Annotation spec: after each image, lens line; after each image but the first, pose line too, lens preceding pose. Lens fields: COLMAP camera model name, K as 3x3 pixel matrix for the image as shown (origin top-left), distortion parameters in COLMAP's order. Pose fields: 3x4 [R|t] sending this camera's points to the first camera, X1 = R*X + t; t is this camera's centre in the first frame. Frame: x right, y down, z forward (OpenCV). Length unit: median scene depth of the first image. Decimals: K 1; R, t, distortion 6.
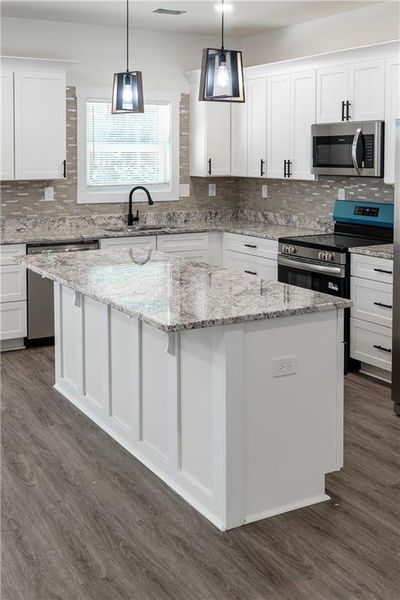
lens RADIAL K [[713.1, 0, 184.7], [0, 713.1, 185.5], [0, 0, 1]] dist [-0.001170, 0.000000]
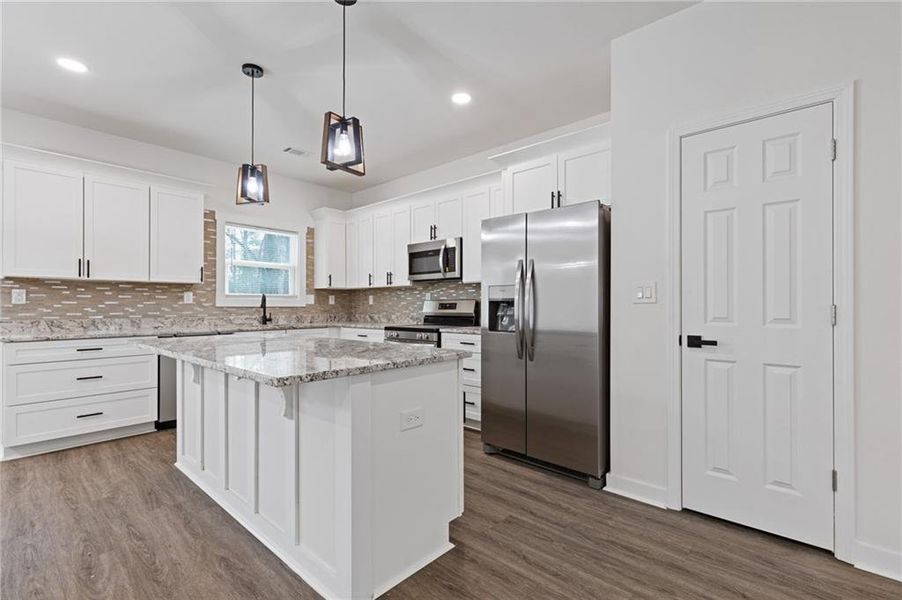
lens RADIAL K [[404.2, 0, 453.9], [0, 404.2, 303.8], [0, 0, 1]] dist [0.007140, -0.001421]
pose [[0.944545, 0.001673, 0.328377, 0.006136], [0.014219, 0.998841, -0.045987, 0.062866], [-0.328073, 0.048106, 0.943427, 0.231141]]
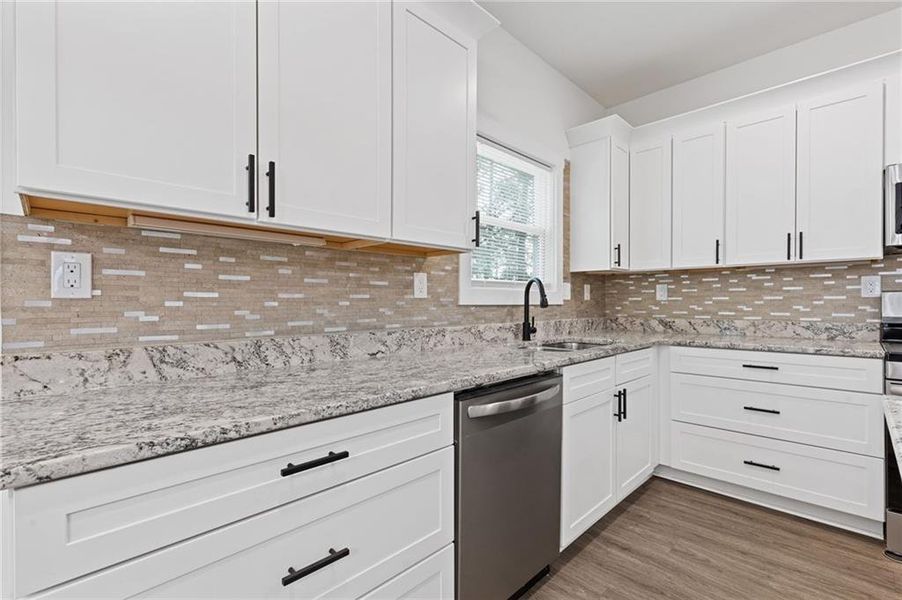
lens RADIAL K [[404.2, 0, 458.7], [0, 404.2, 303.8], [0, 0, 1]] dist [0.007140, -0.001421]
pose [[0.960006, -0.001802, 0.279972, -0.262057], [0.013070, 0.999178, -0.038385, 0.040257], [-0.279673, 0.040509, 0.959240, 0.736932]]
